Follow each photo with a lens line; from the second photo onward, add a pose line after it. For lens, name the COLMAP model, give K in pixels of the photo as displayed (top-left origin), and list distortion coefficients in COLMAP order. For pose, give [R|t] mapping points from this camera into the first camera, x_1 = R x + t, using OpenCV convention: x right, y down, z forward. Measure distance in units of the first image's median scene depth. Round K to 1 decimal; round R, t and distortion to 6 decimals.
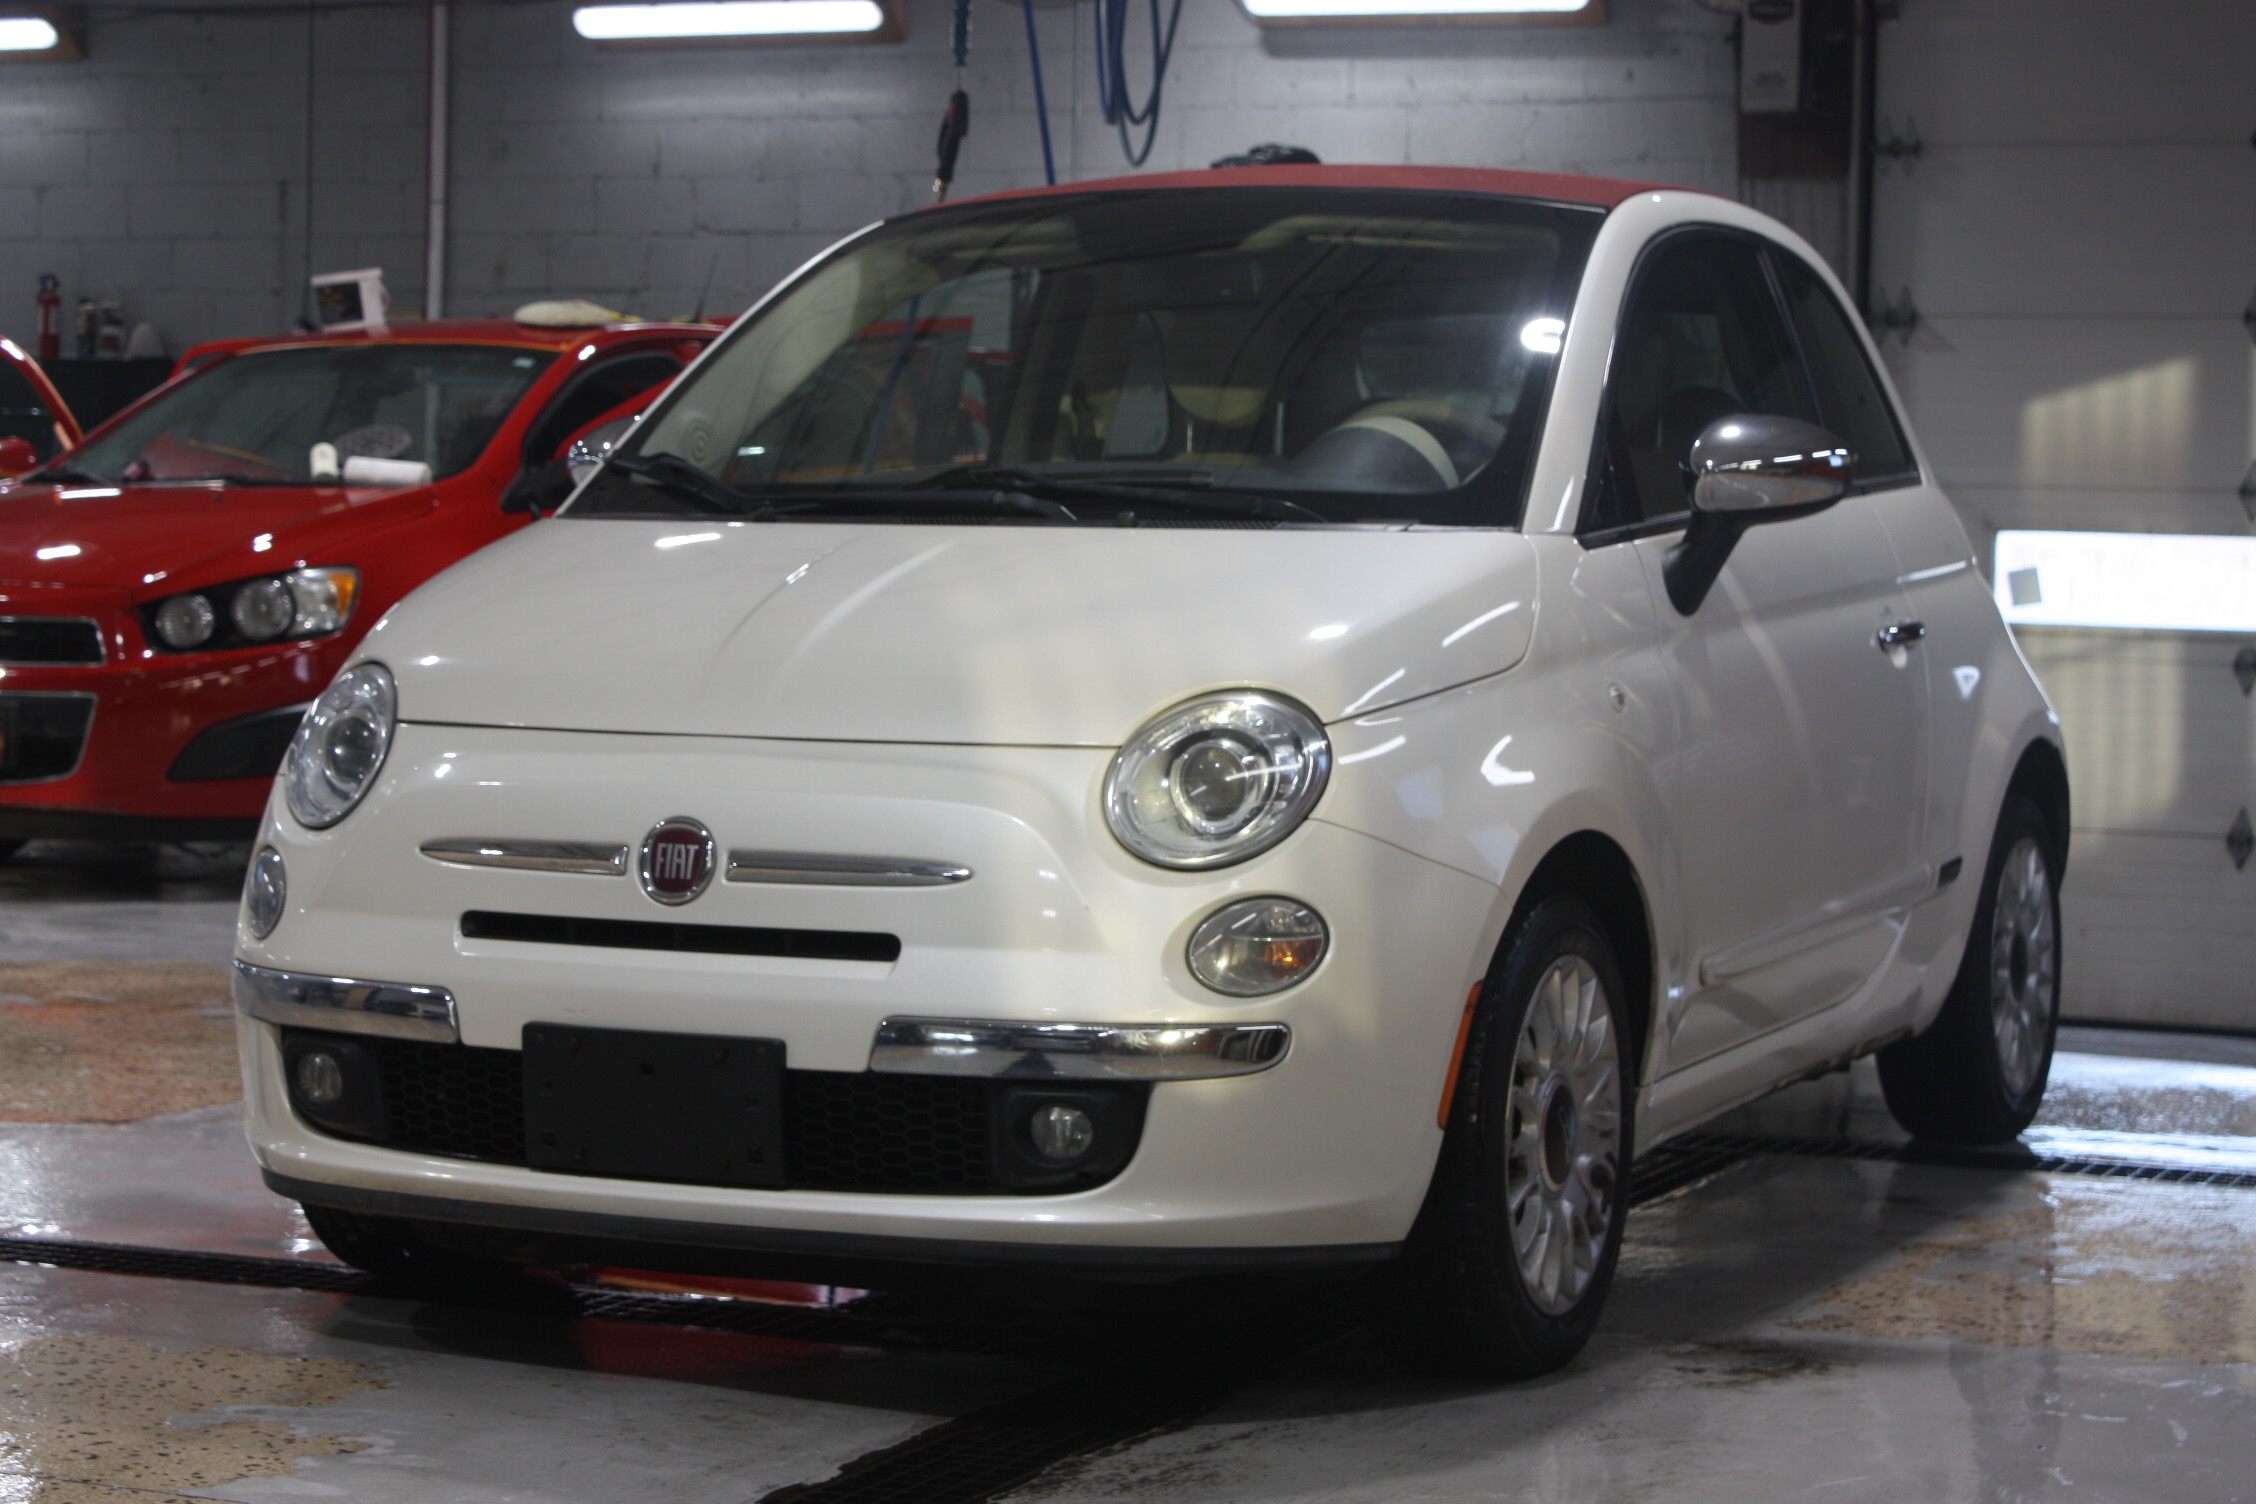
lens RADIAL K [[4739.7, 0, 1128.3], [0, 4739.7, 746.3], [0, 0, 1]] dist [0.077897, 0.000000]
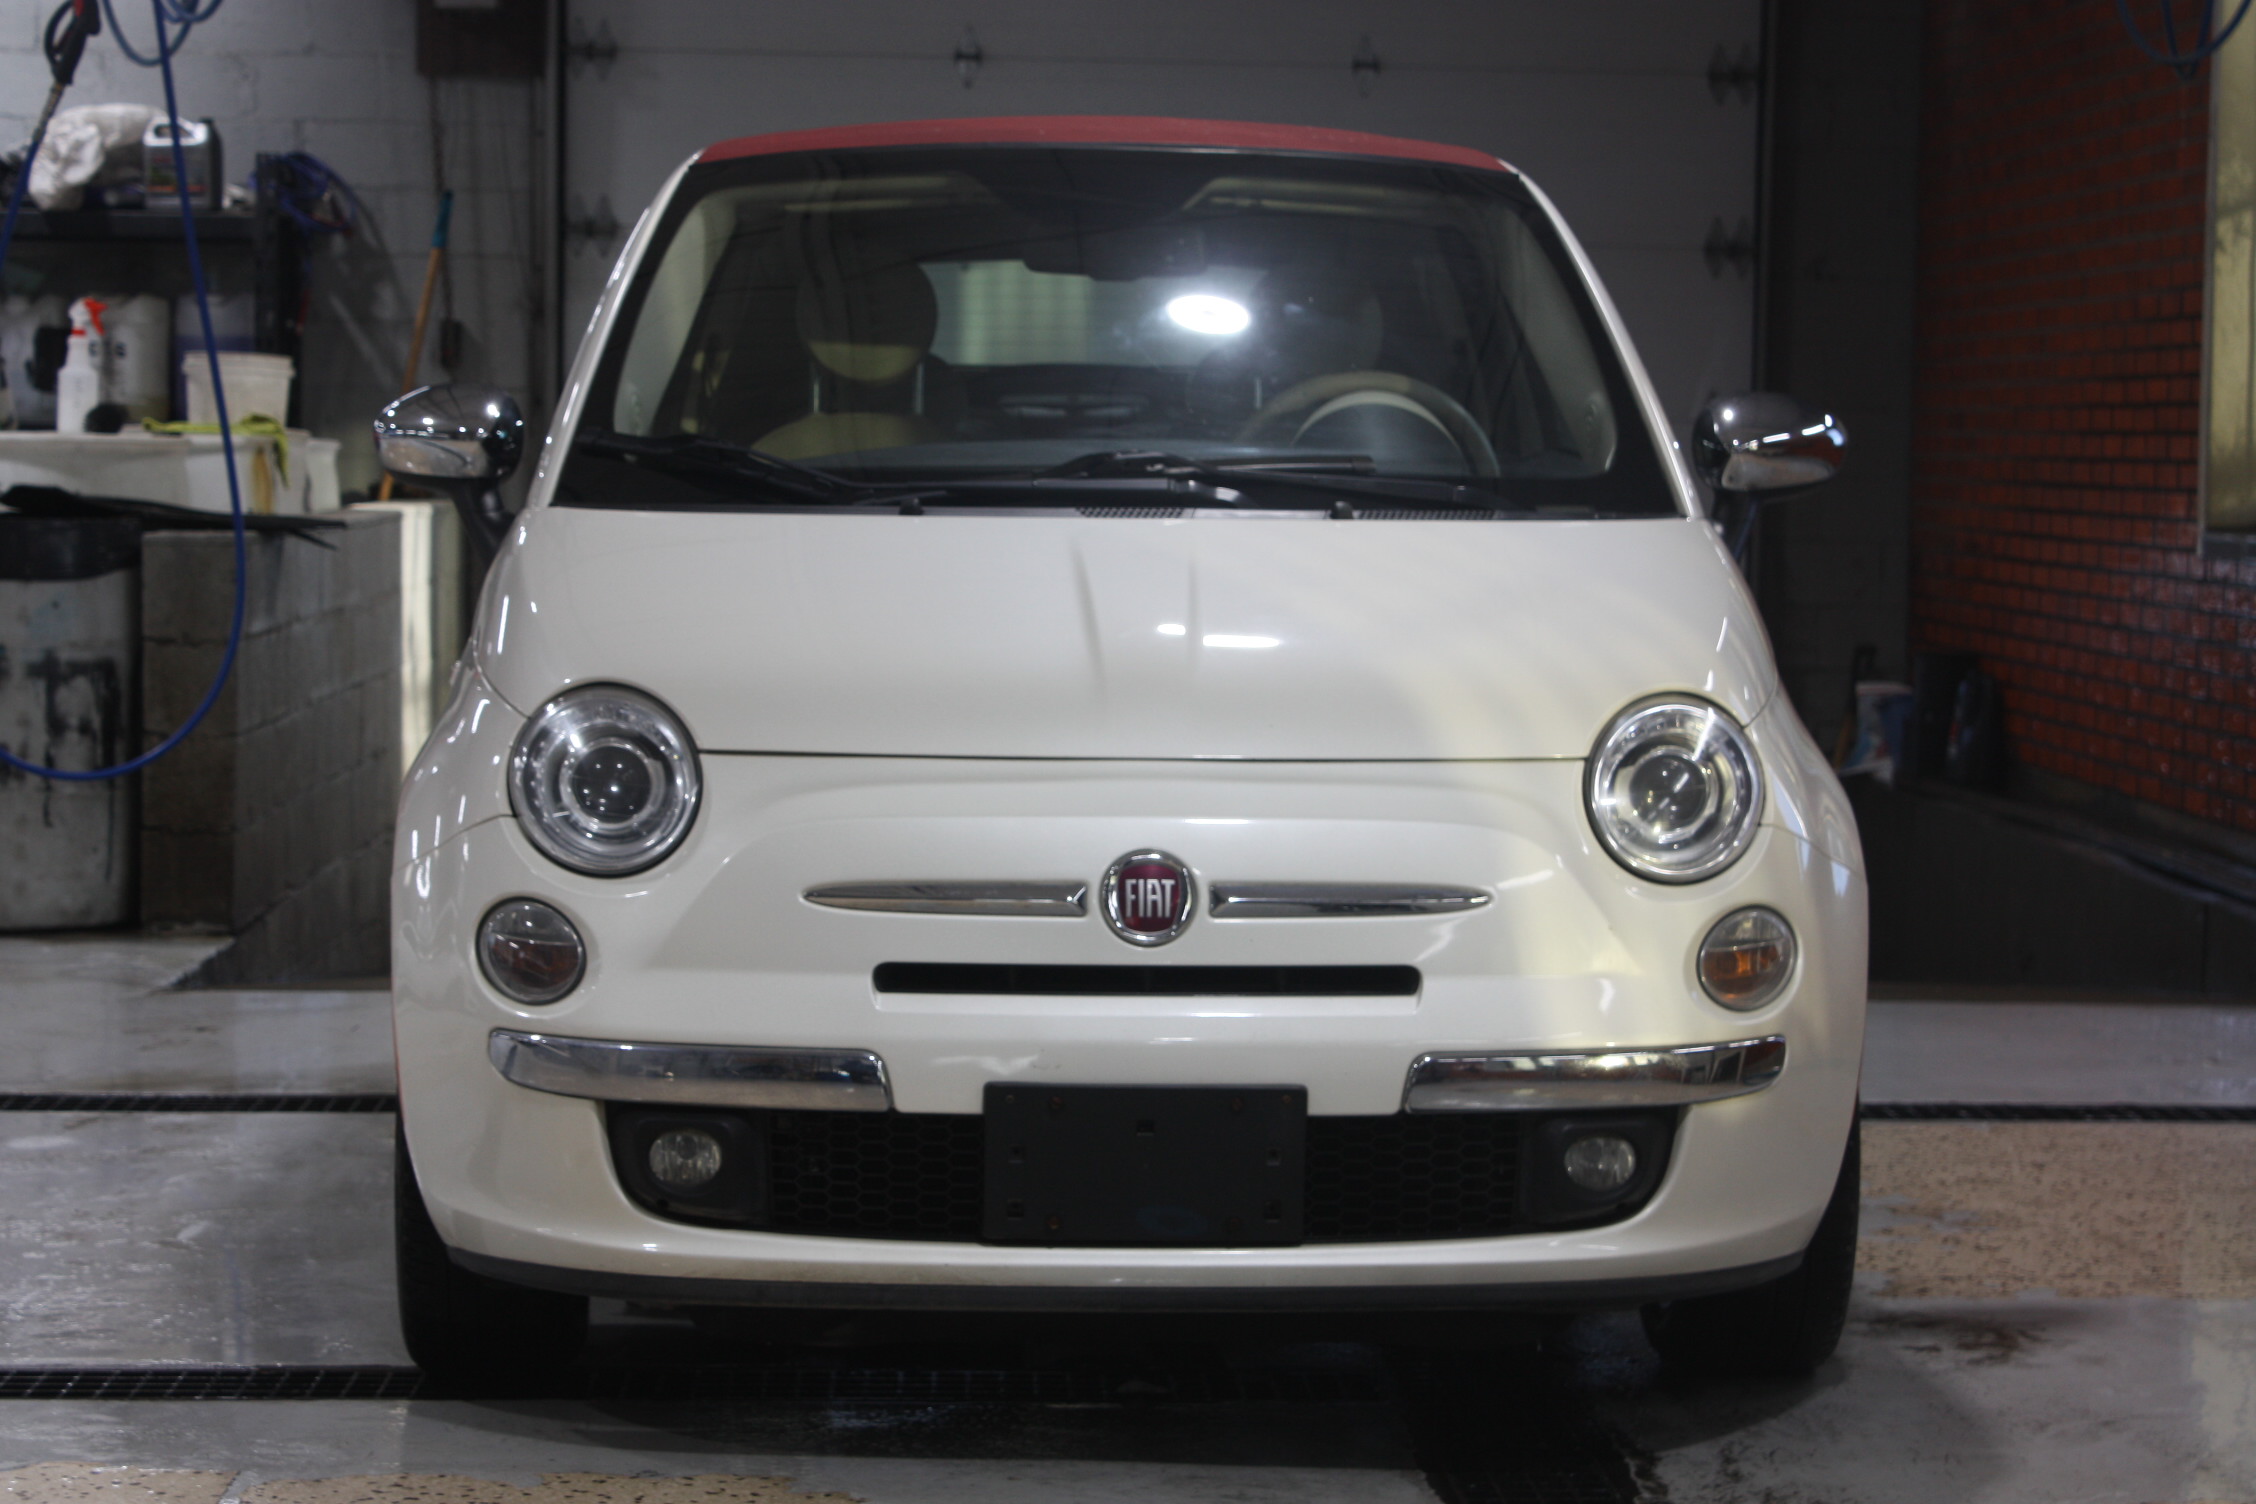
lens RADIAL K [[4946.6, 0, 1127.9], [0, 4946.6, 756.9], [0, 0, 1]] dist [0.060584, 0.000000]
pose [[0.878608, -0.033882, 0.476340, -0.551314], [0.020500, 0.999236, 0.033263, -0.034827], [-0.477103, -0.019460, 0.878632, 0.159394]]
